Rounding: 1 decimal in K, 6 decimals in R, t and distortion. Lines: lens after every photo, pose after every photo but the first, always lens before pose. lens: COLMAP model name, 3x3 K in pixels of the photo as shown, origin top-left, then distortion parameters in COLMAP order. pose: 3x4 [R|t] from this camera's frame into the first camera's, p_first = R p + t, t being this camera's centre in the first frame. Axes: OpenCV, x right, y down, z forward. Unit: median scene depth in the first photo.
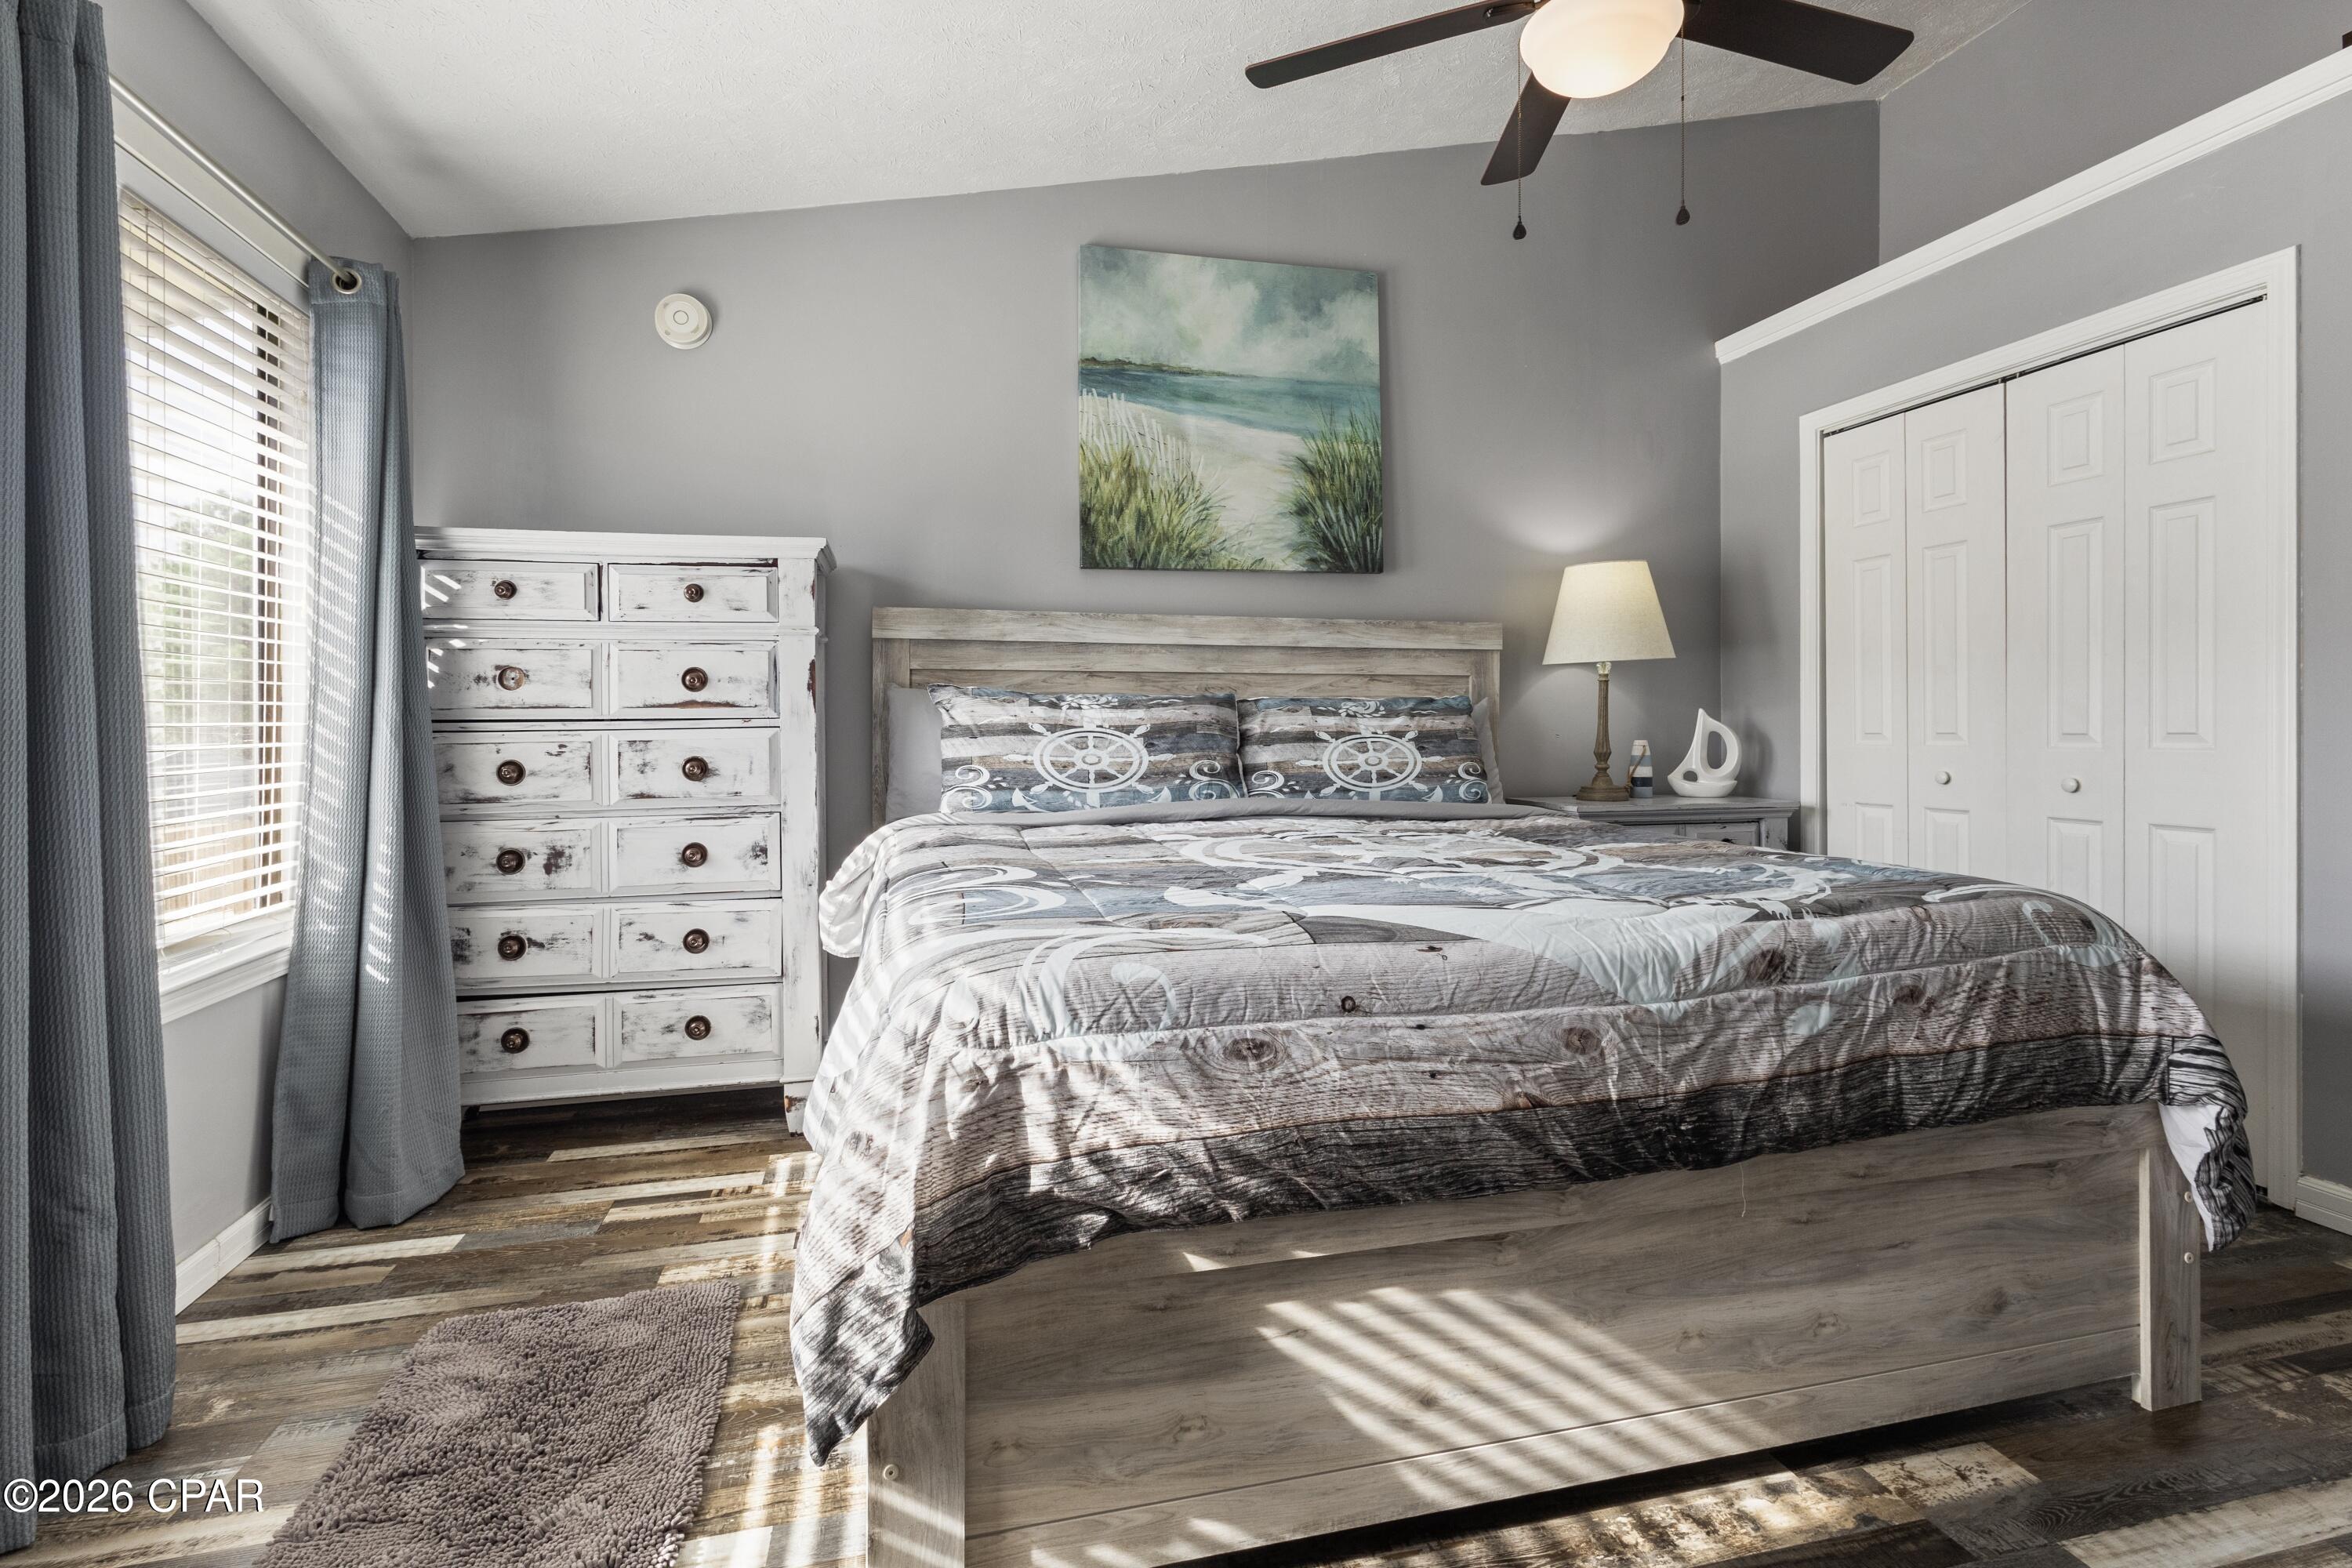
lens RADIAL K [[1099.8, 0, 1175.4], [0, 1099.8, 728.6], [0, 0, 1]] dist [0.002045, 0.000950]
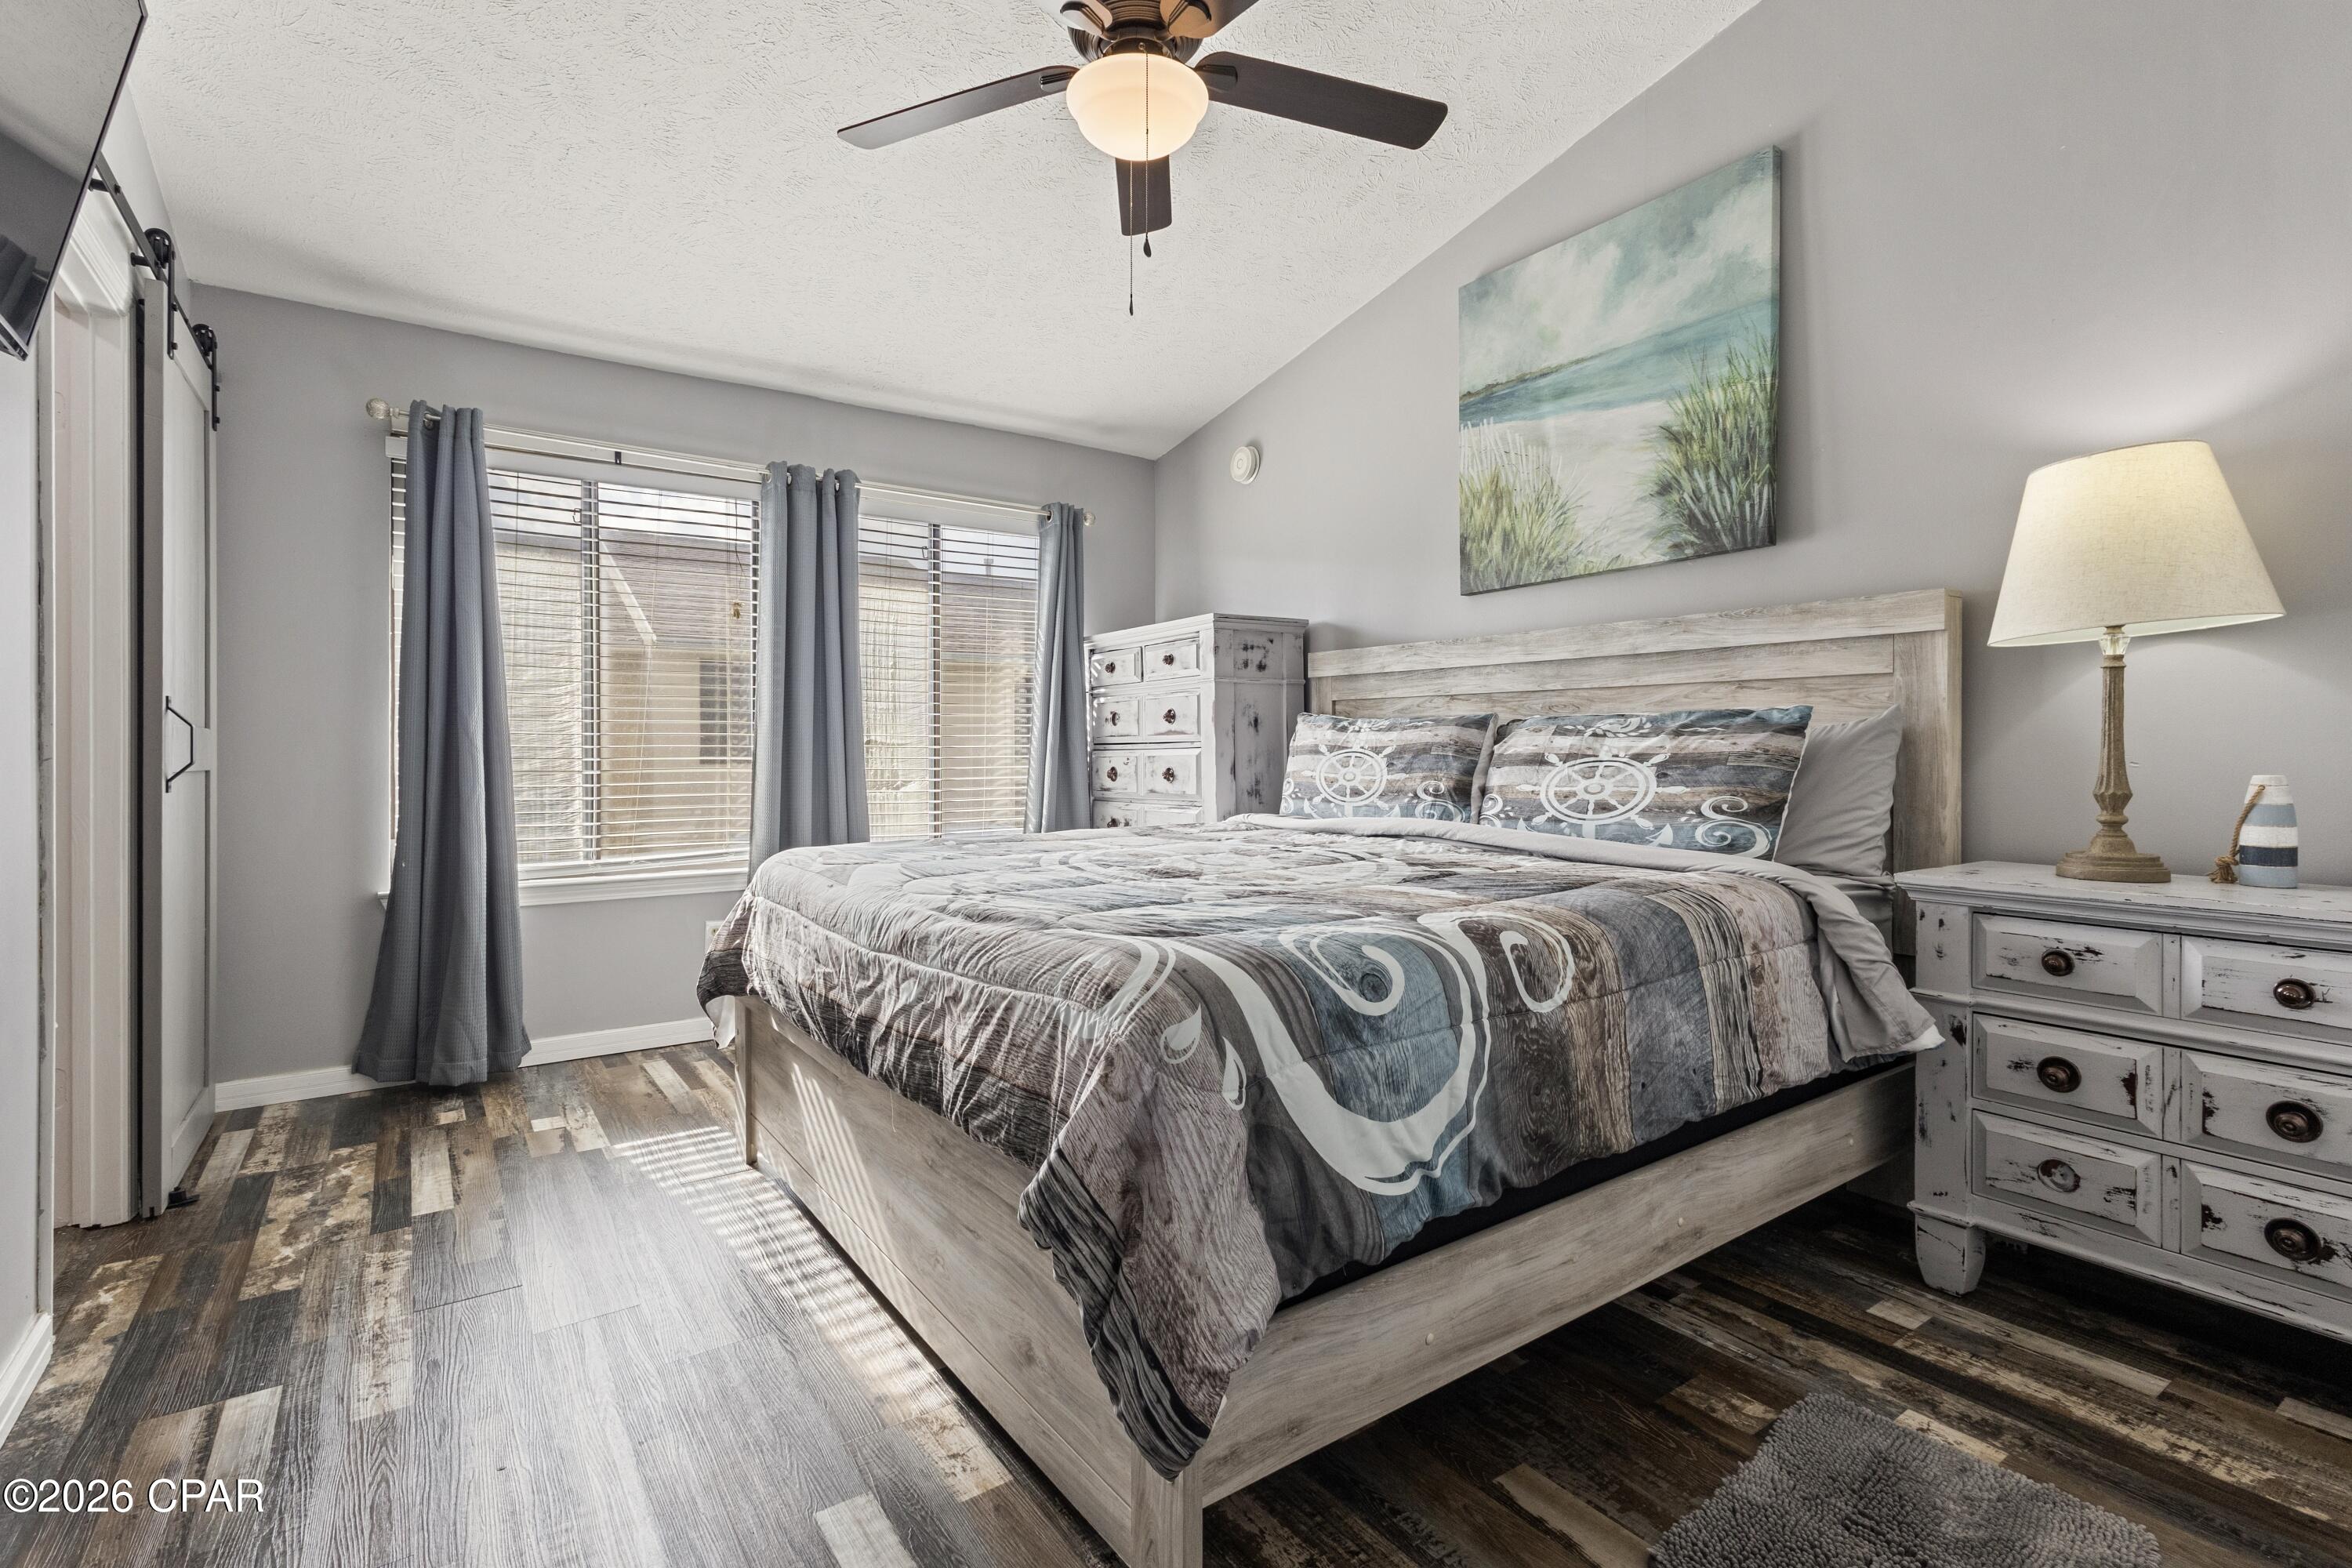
lens RADIAL K [[1093.1, 0, 1173.3], [0, 1093.1, 760.4], [0, 0, 1]] dist [0.001745, 0.000393]
pose [[0.353933, 0.013220, -0.935178, 0.789753], [-0.000356, 0.999902, 0.014000, -0.003797], [0.935271, -0.004622, 0.353903, 0.369921]]
